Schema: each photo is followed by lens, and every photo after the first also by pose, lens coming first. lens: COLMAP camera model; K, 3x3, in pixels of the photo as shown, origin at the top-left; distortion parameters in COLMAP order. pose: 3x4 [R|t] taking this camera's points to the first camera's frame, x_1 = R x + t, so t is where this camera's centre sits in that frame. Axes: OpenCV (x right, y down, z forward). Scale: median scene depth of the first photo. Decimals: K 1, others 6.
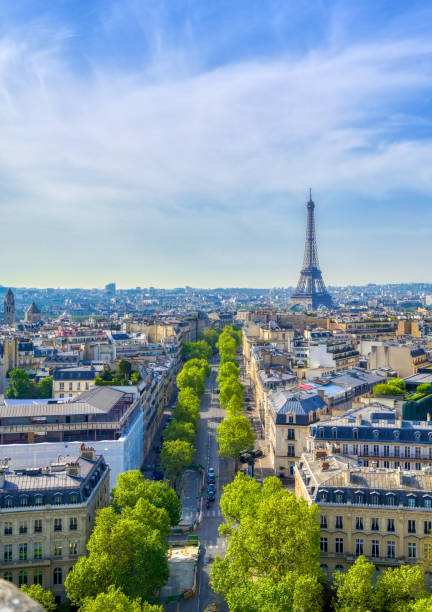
lens RADIAL K [[672.7, 0, 230.8], [0, 672.7, 296.6], [0, 0, 1]] dist [0.027663, -0.001284]
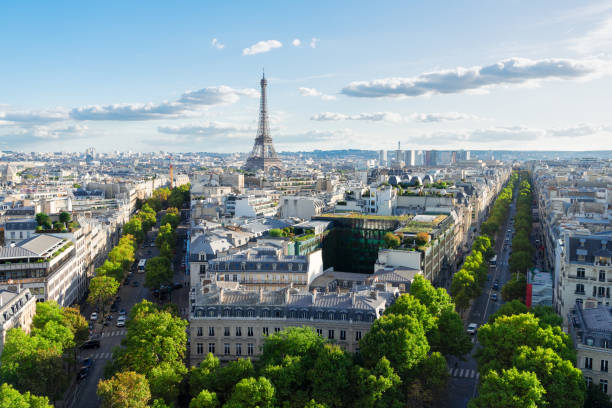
lens RADIAL K [[597.8, 0, 357.2], [0, 597.8, 203.0], [0, 0, 1]] dist [0.017224, 0.006573]
pose [[0.987330, -0.005618, 0.158582, 0.187308], [-0.005317, 0.997641, 0.068445, 0.003868], [-0.158593, -0.068421, 0.984971, -0.124277]]
